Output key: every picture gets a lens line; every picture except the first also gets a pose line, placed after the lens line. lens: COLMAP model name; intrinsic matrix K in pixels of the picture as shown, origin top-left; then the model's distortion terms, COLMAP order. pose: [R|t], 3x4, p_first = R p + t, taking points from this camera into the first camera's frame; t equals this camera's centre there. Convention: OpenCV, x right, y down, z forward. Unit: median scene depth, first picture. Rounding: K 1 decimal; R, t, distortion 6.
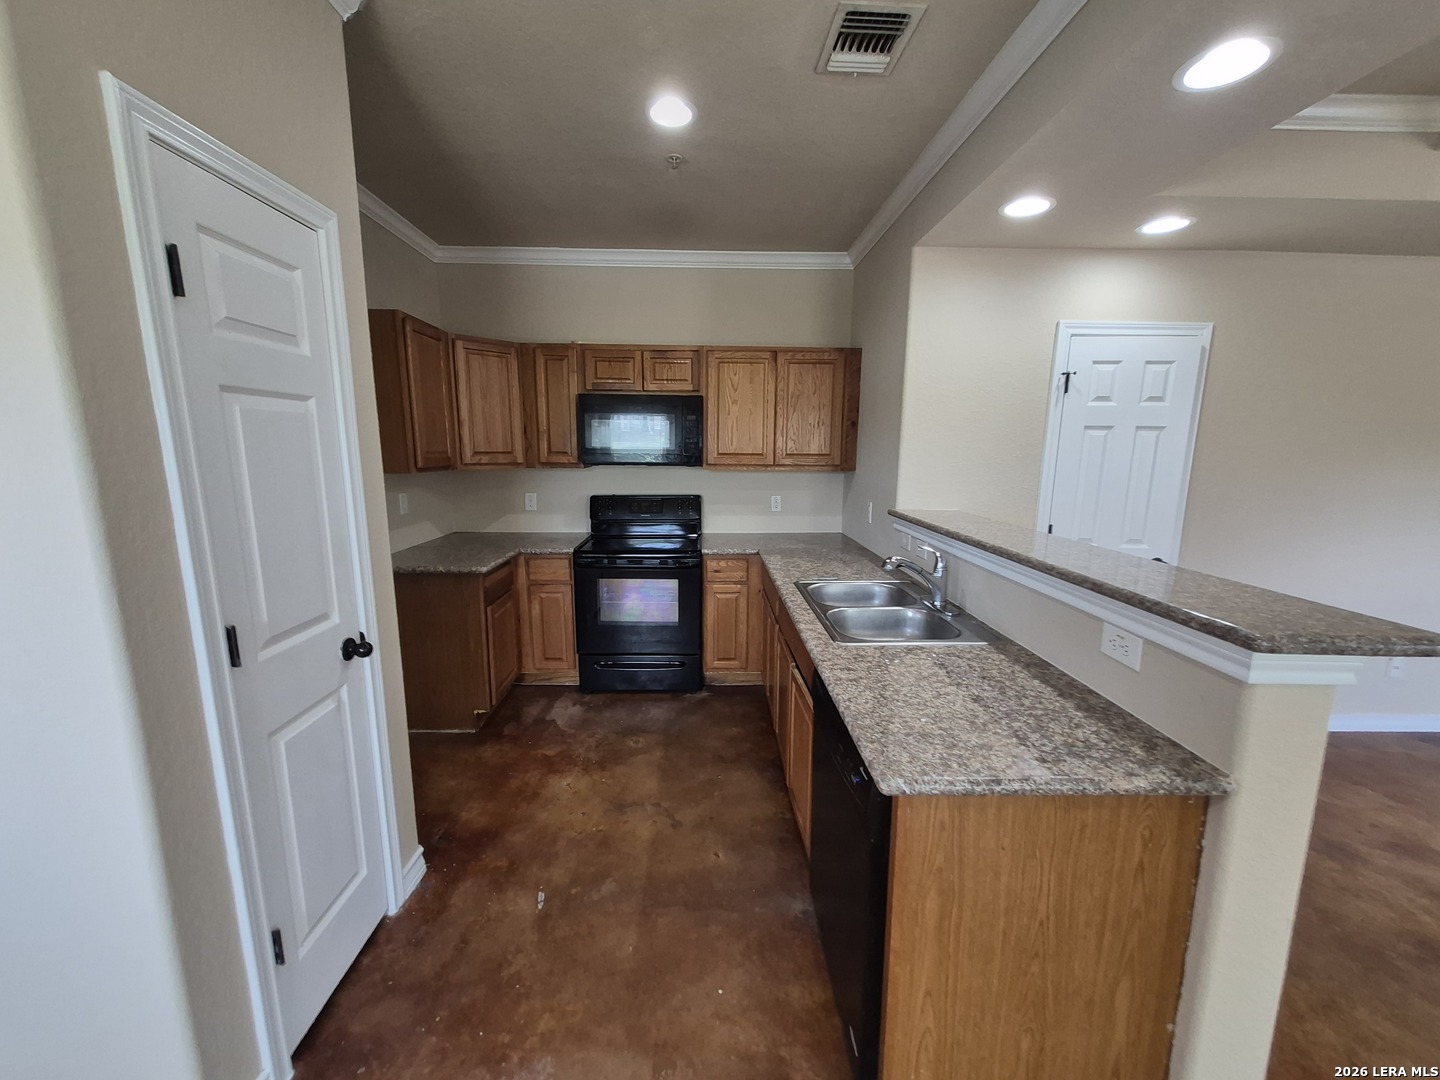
lens RADIAL K [[564.0, 0, 705.9], [0, 564.0, 549.6], [0, 0, 1]] dist [0.004470, 0.000836]
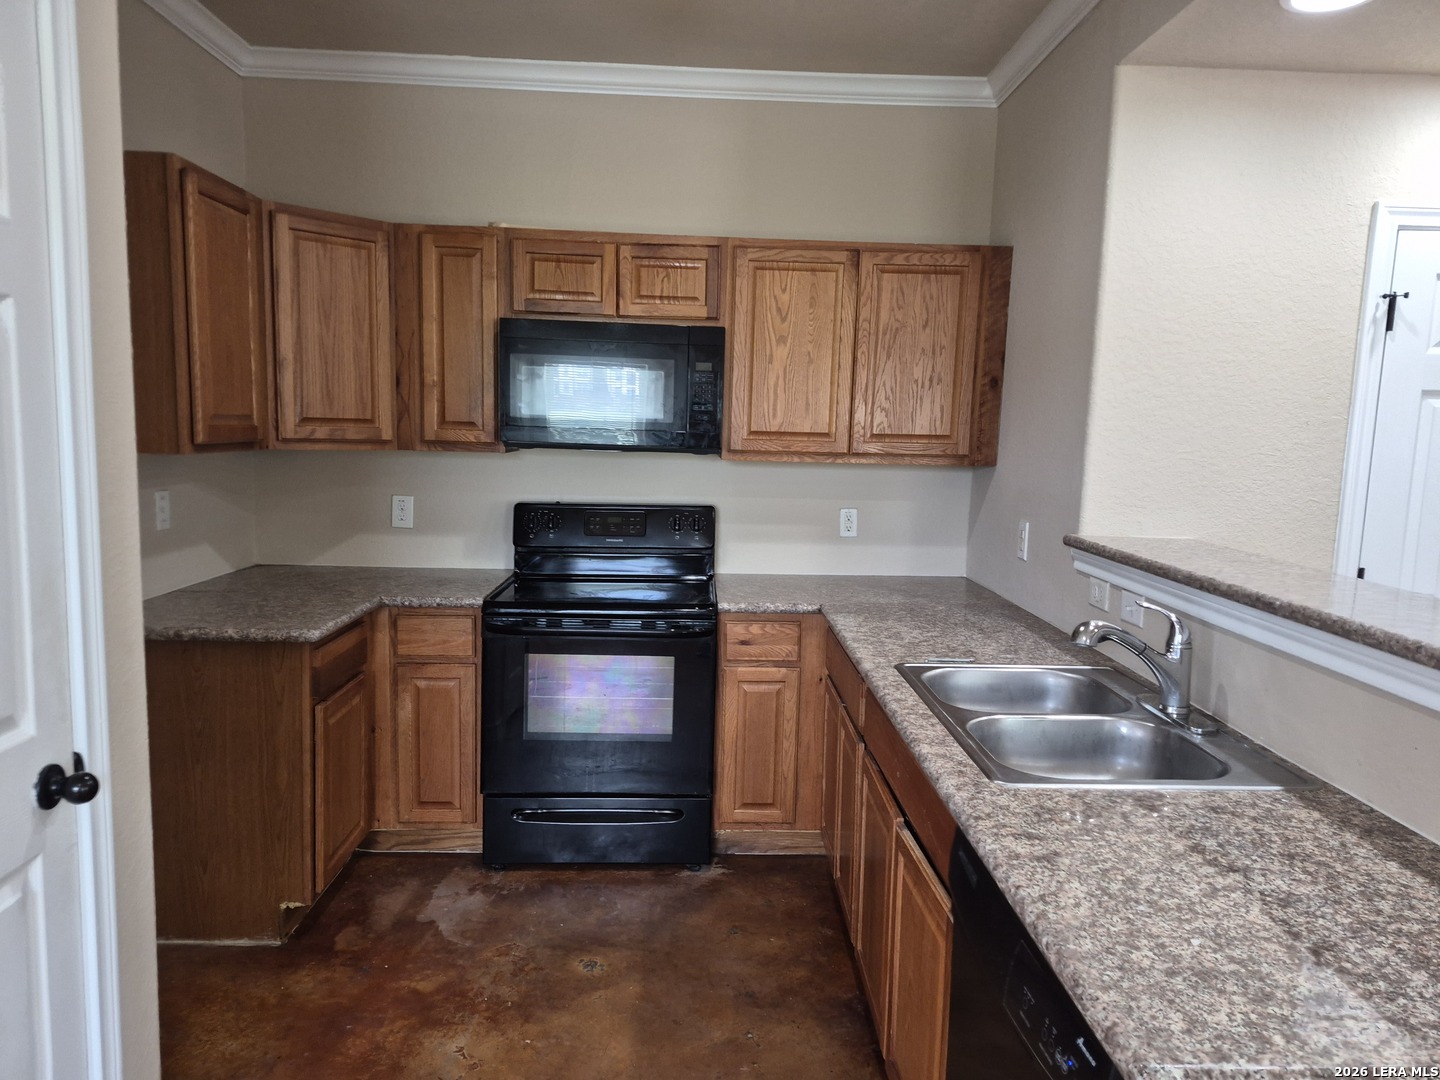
lens RADIAL K [[993.3, 0, 728.2], [0, 993.3, 547.5], [0, 0, 1]] dist [0.061539, -0.058953]
pose [[0.999482, 0.016469, 0.027656, -0.030540], [-0.014843, 0.998206, -0.058008, 0.002261], [-0.028562, 0.057568, 0.997933, 0.037523]]
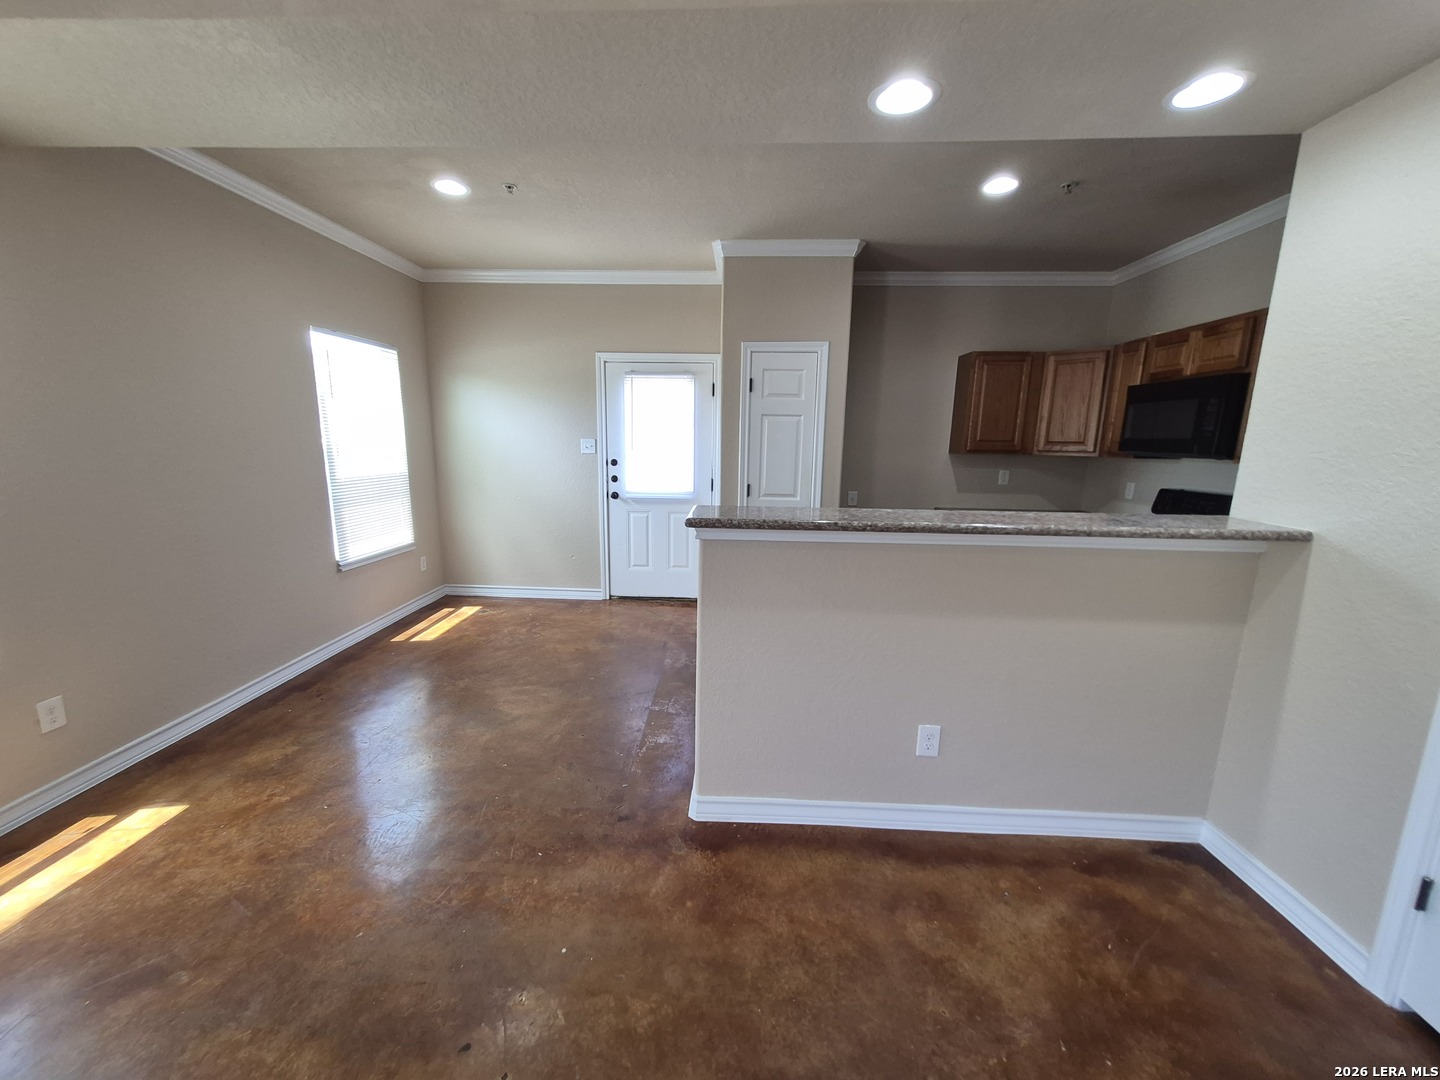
lens RADIAL K [[564.0, 0, 711.0], [0, 564.0, 554.7], [0, 0, 1]] dist [0.004470, 0.000836]
pose [[-0.067348, 0.194387, -0.978610, 1.124674], [-0.195239, 0.959307, 0.203989, -0.046872], [0.978441, 0.204801, -0.026655, 0.404878]]
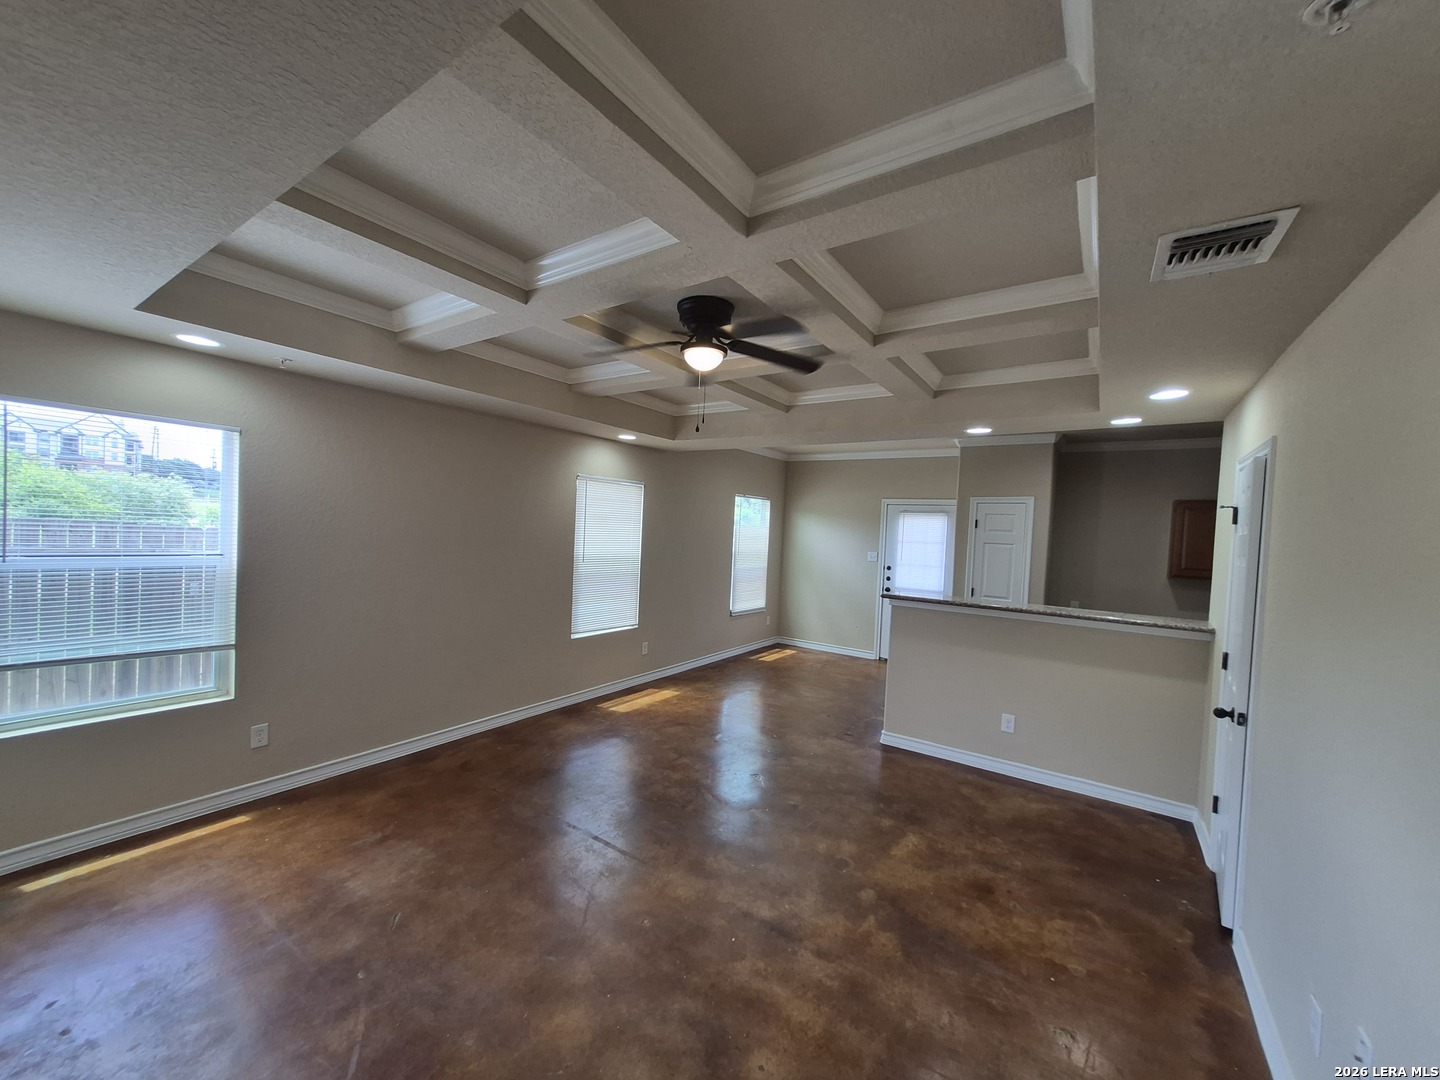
lens RADIAL K [[564.0, 0, 714.1], [0, 564.0, 544.7], [0, 0, 1]] dist [0.004470, 0.000836]
pose [[-0.583297, -0.011674, -0.812175, 2.021334], [-0.194522, 0.972808, 0.125721, -0.186128], [0.788623, 0.231319, -0.569706, 0.847127]]
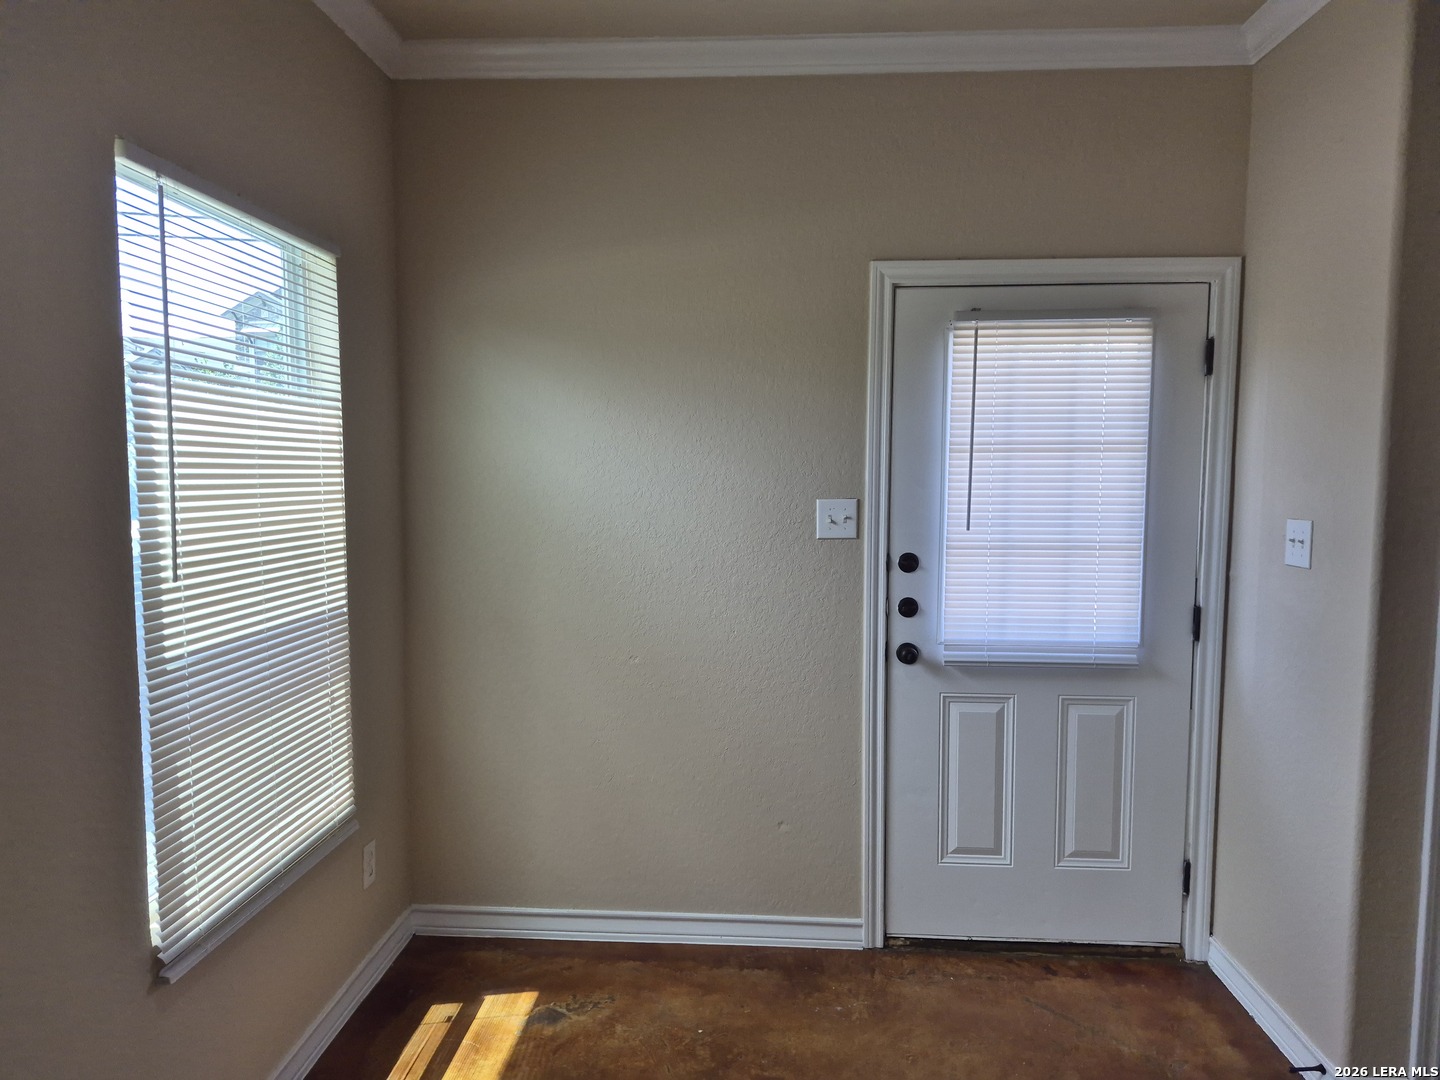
lens RADIAL K [[993.3, 0, 706.7], [0, 993.3, 562.3], [0, 0, 1]] dist [0.061539, -0.058953]
pose [[-0.069782, 0.086592, -0.993797, 0.486026], [-0.185920, 0.977641, 0.098239, 0.028248], [0.980084, 0.191622, -0.052123, -0.157226]]
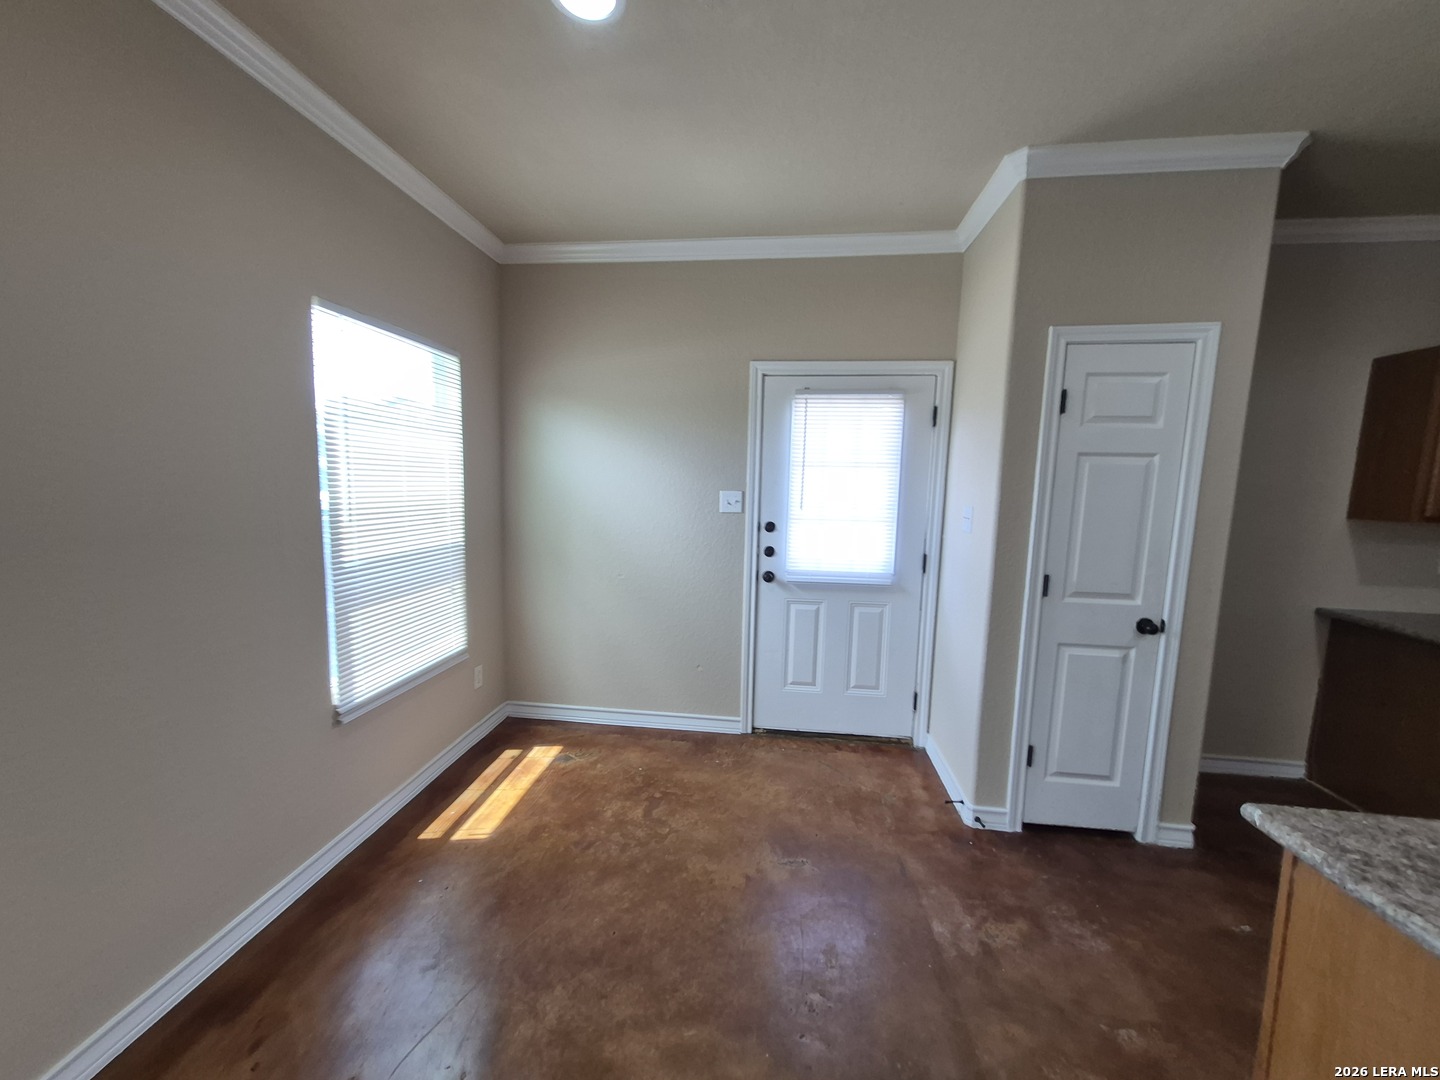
lens RADIAL K [[564.0, 0, 715.6], [0, 564.0, 550.5], [0, 0, 1]] dist [0.004470, 0.000836]
pose [[-0.133477, 0.110773, -0.984842, 0.521733], [-0.201147, 0.970022, 0.136368, 0.007895], [0.970424, 0.216300, -0.107194, 0.031440]]
